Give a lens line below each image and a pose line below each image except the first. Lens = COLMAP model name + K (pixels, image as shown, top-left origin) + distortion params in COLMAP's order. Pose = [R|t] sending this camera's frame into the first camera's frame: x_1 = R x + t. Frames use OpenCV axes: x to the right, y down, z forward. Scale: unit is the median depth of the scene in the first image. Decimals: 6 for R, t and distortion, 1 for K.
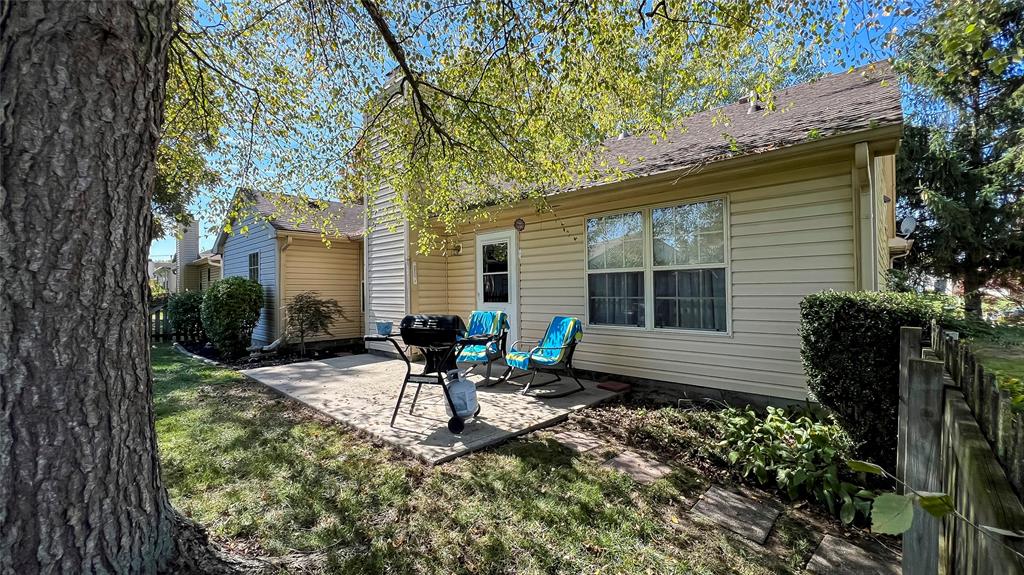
lens RADIAL K [[413.0, 0, 512.0], [0, 413.0, 287.5], [0, 0, 1]] dist [-0.001464, 0.000023]
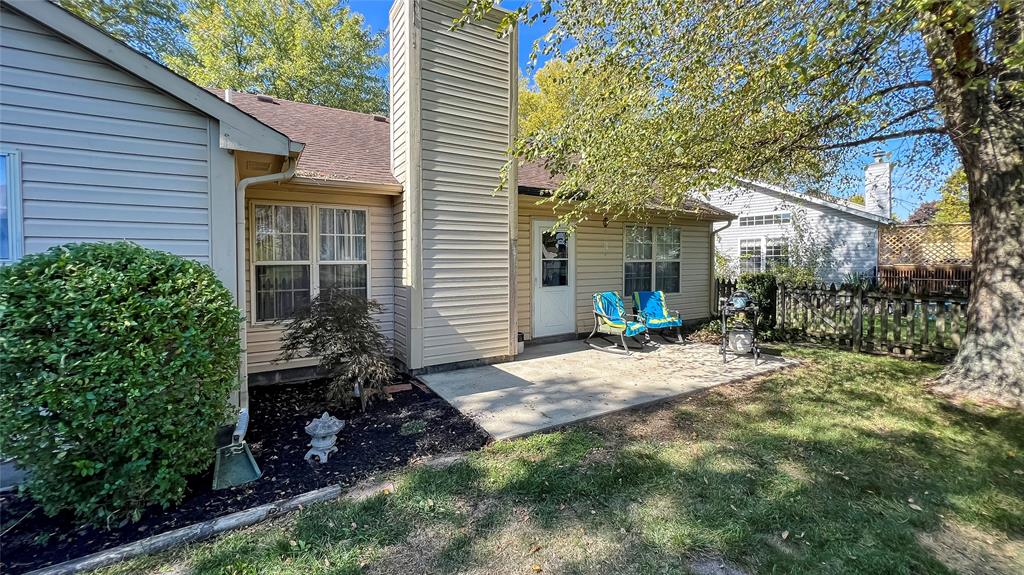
lens RADIAL K [[412.8, 0, 515.9], [0, 412.8, 266.6], [0, 0, 1]] dist [-0.000444, 0.000038]
pose [[0.269821, -0.003999, 0.962902, -1.348225], [-0.006873, 0.999958, 0.006079, -0.024901], [-0.962886, -0.008258, 0.269782, 0.986352]]
